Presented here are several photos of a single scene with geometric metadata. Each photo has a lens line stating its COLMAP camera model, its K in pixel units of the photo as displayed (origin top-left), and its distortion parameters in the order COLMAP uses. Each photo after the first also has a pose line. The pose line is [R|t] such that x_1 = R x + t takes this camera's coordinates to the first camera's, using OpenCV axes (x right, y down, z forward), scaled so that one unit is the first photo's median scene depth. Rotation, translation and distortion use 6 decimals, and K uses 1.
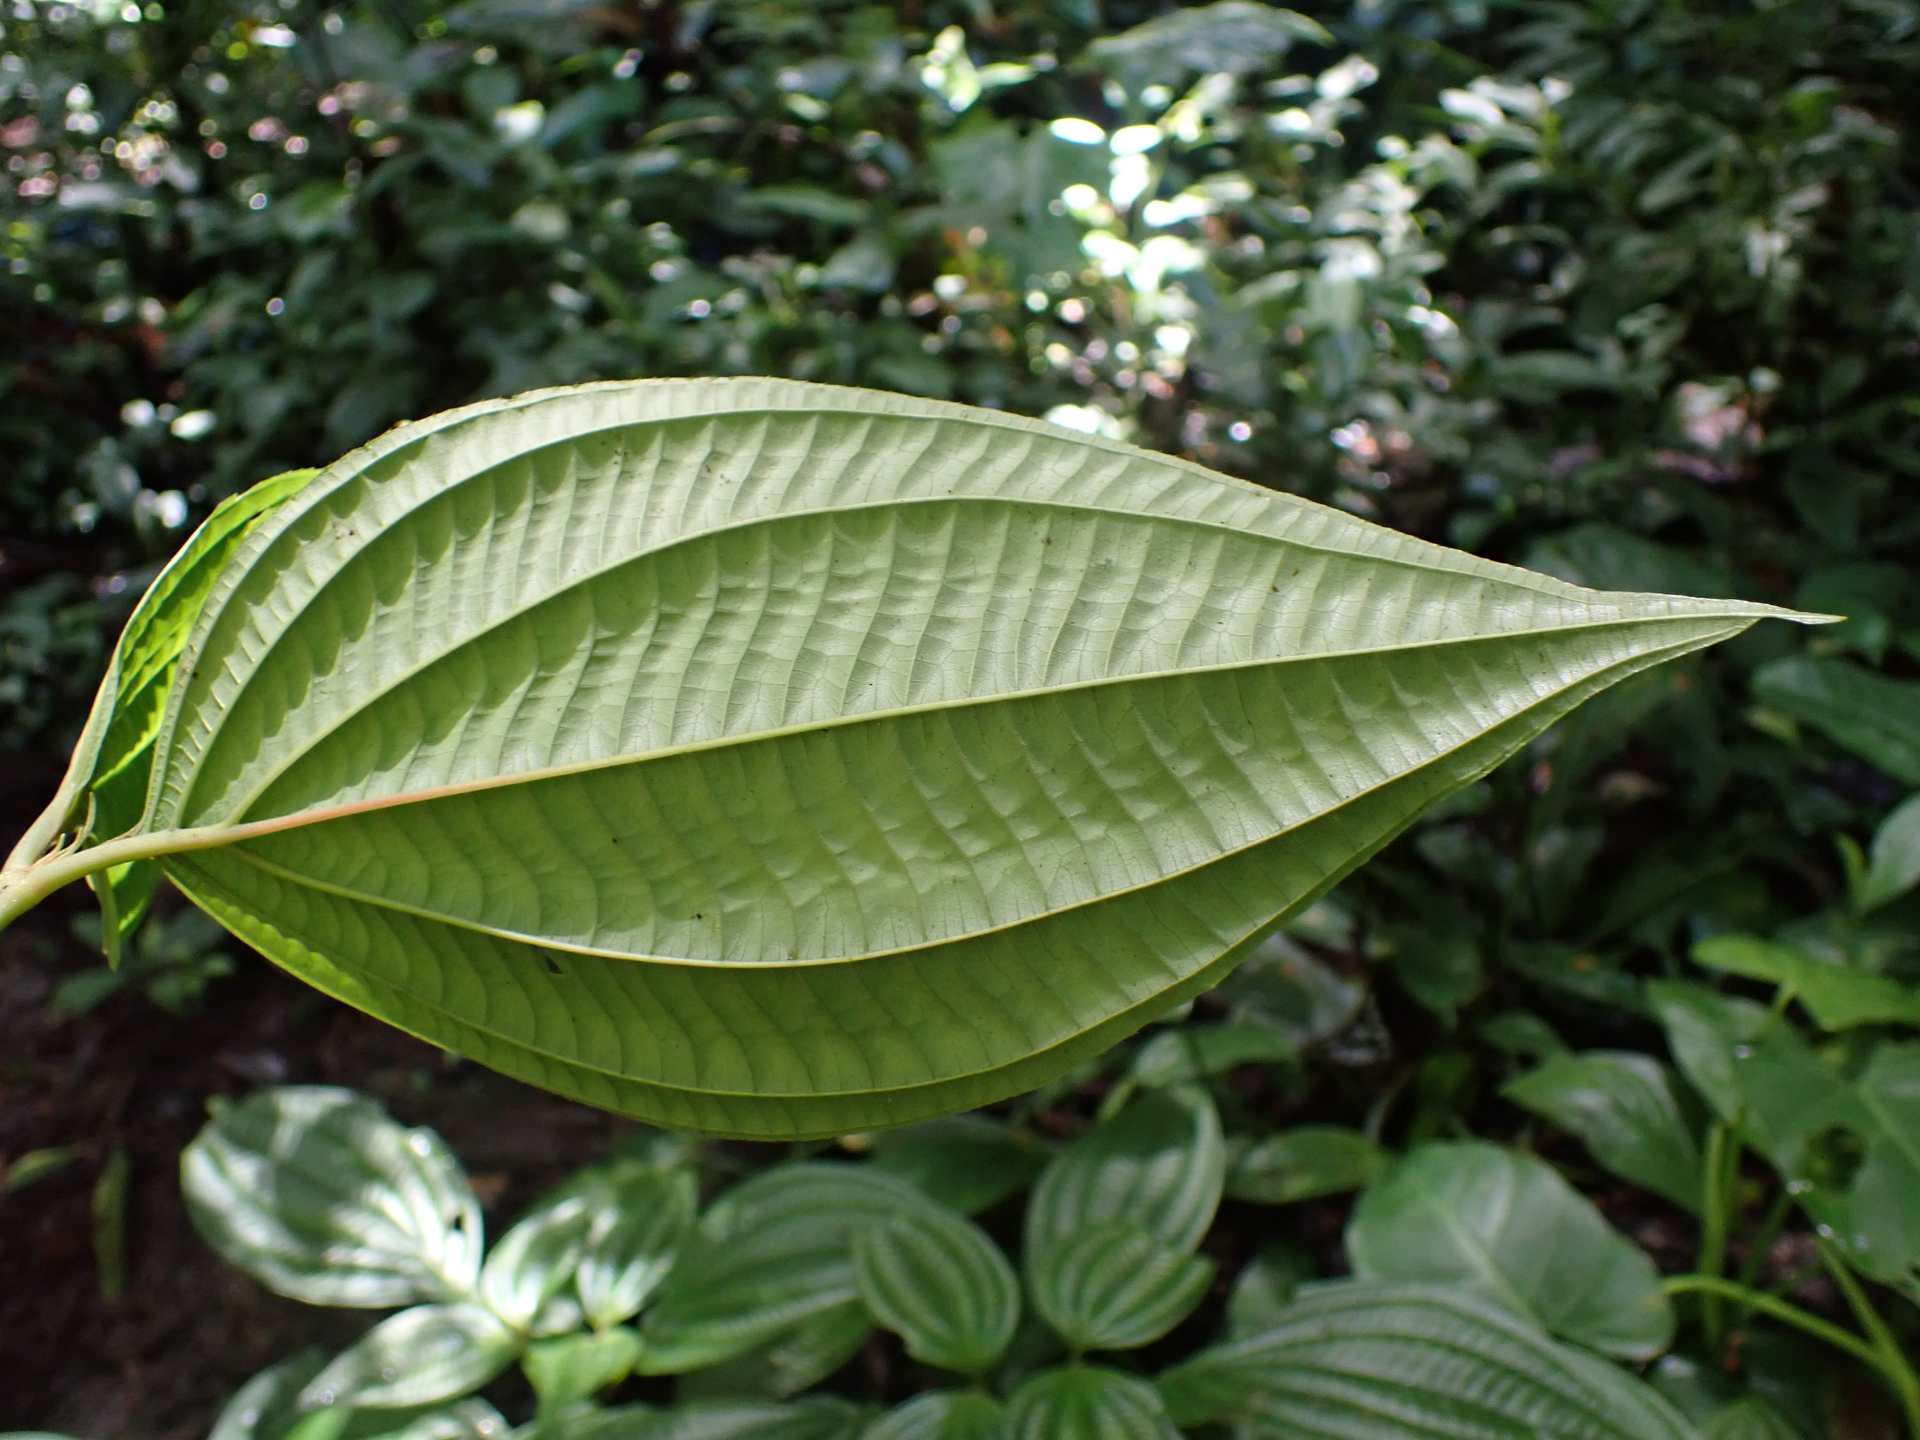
lens RADIAL K [[1711.0, 0, 953.6], [0, 1711.0, 728.4], [0, 0, 1]] dist [-0.056171, -0.008991]
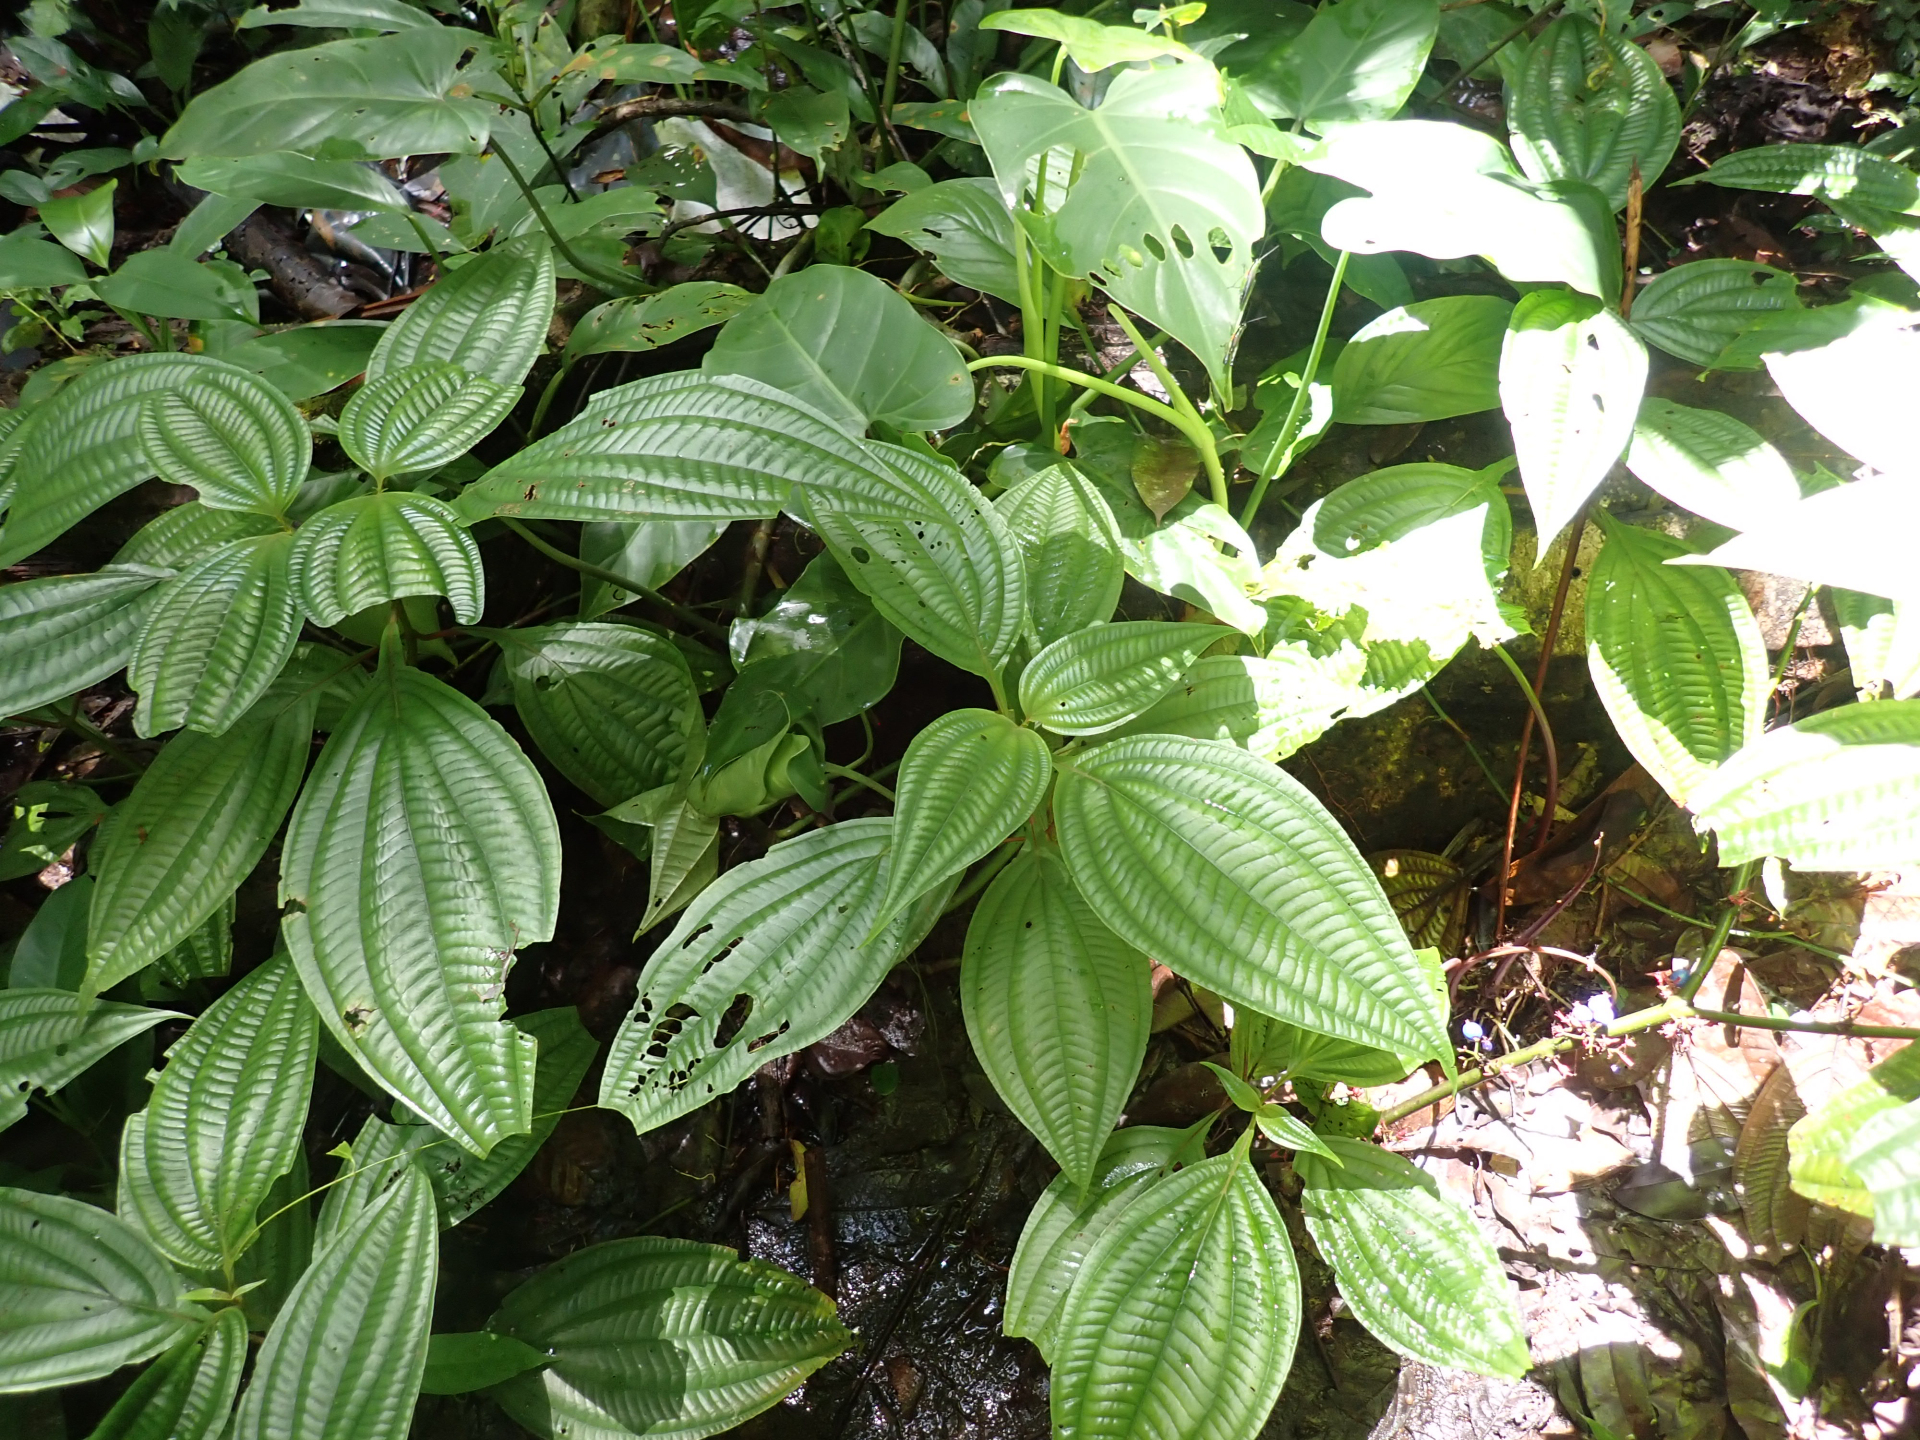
lens RADIAL K [[1433.7, 0, 974.4], [0, 1433.7, 723.8], [0, 0, 1]] dist [0.006821, -0.009586]
pose [[0.972604, -0.160502, 0.168169, 0.199053], [0.077948, 0.906687, 0.414538, 0.135089], [-0.219011, -0.390073, 0.894358, 0.078845]]
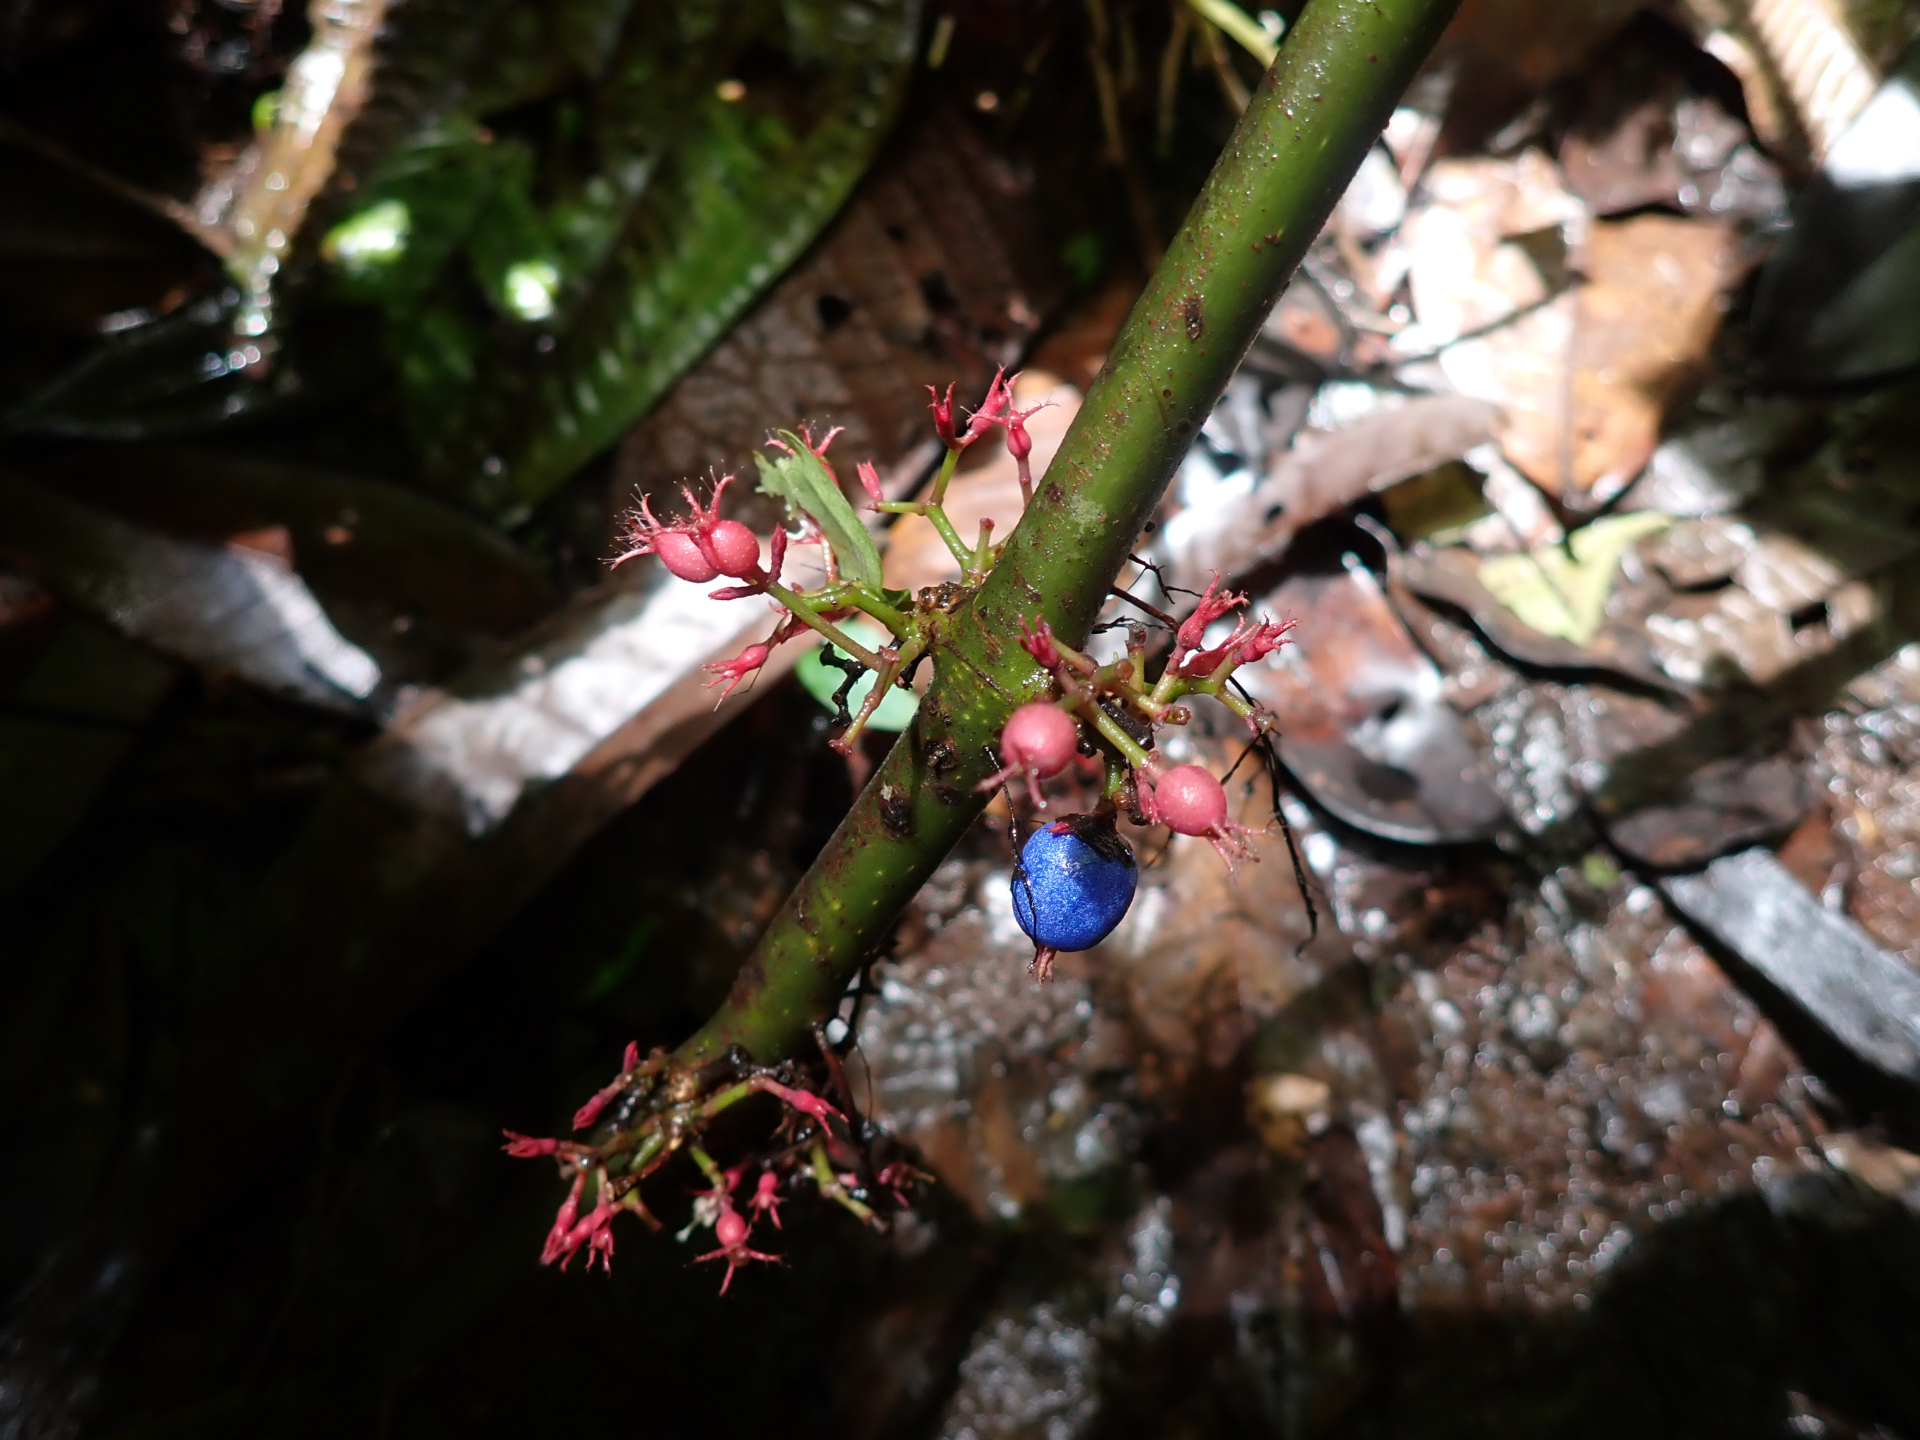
lens RADIAL K [[1433.7, 0, 974.4], [0, 1433.7, 723.8], [0, 0, 1]] dist [0.006821, -0.009586]
pose [[0.629144, -0.714454, 0.306158, 0.498981], [0.386231, 0.629160, 0.674525, 0.648634], [-0.674539, -0.306126, 0.671777, 0.615486]]
